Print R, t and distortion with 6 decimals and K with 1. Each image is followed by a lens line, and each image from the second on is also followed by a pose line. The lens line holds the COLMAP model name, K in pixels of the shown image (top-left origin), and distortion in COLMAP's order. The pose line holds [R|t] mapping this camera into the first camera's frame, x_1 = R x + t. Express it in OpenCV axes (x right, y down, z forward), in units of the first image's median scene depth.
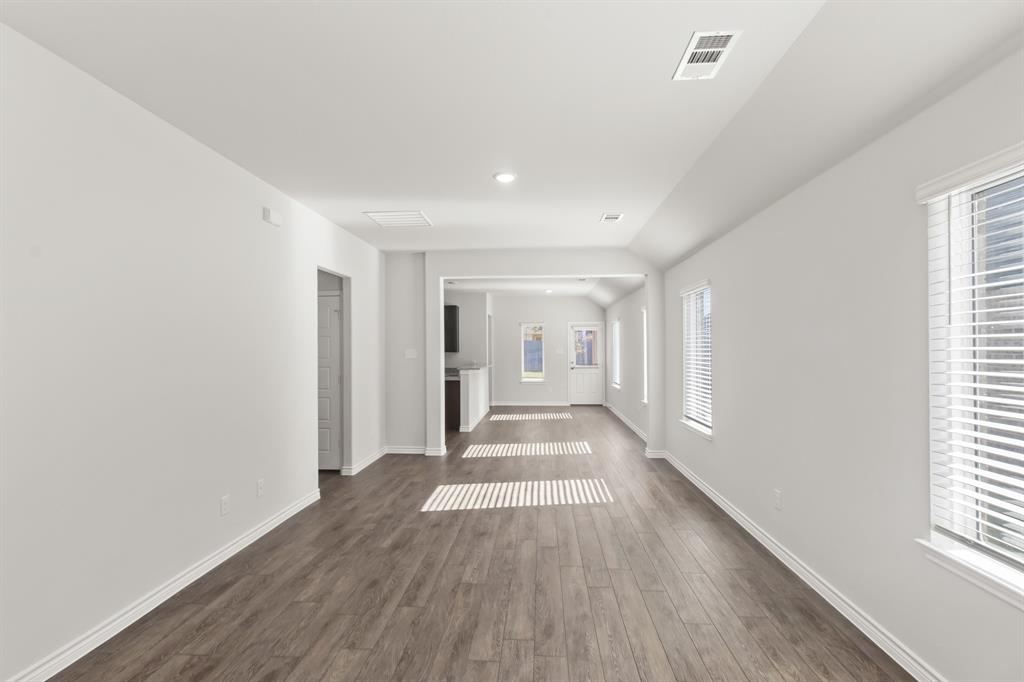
lens RADIAL K [[477.8, 0, 513.5], [0, 477.8, 342.4], [0, 0, 1]] dist [0.003360, 0.000277]
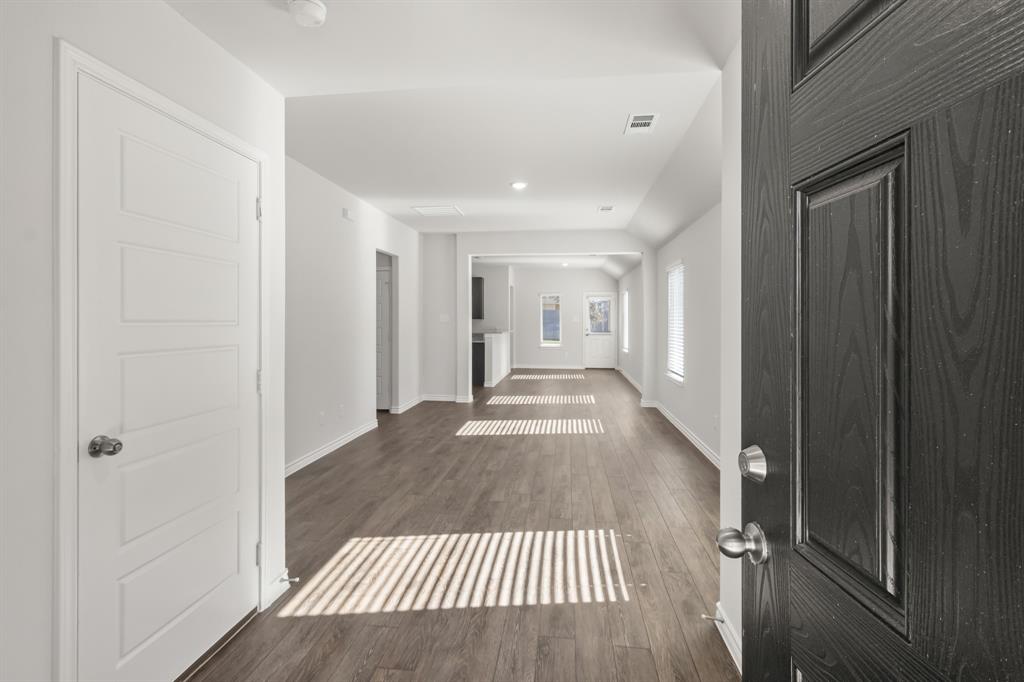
lens RADIAL K [[477.8, 0, 511.0], [0, 477.8, 316.2], [0, 0, 1]] dist [0.003360, 0.000277]
pose [[0.998359, 0.006684, -0.056869, 0.027462], [-0.006266, 0.999952, 0.007522, 0.010960], [0.056916, -0.007153, 0.998353, -0.249510]]
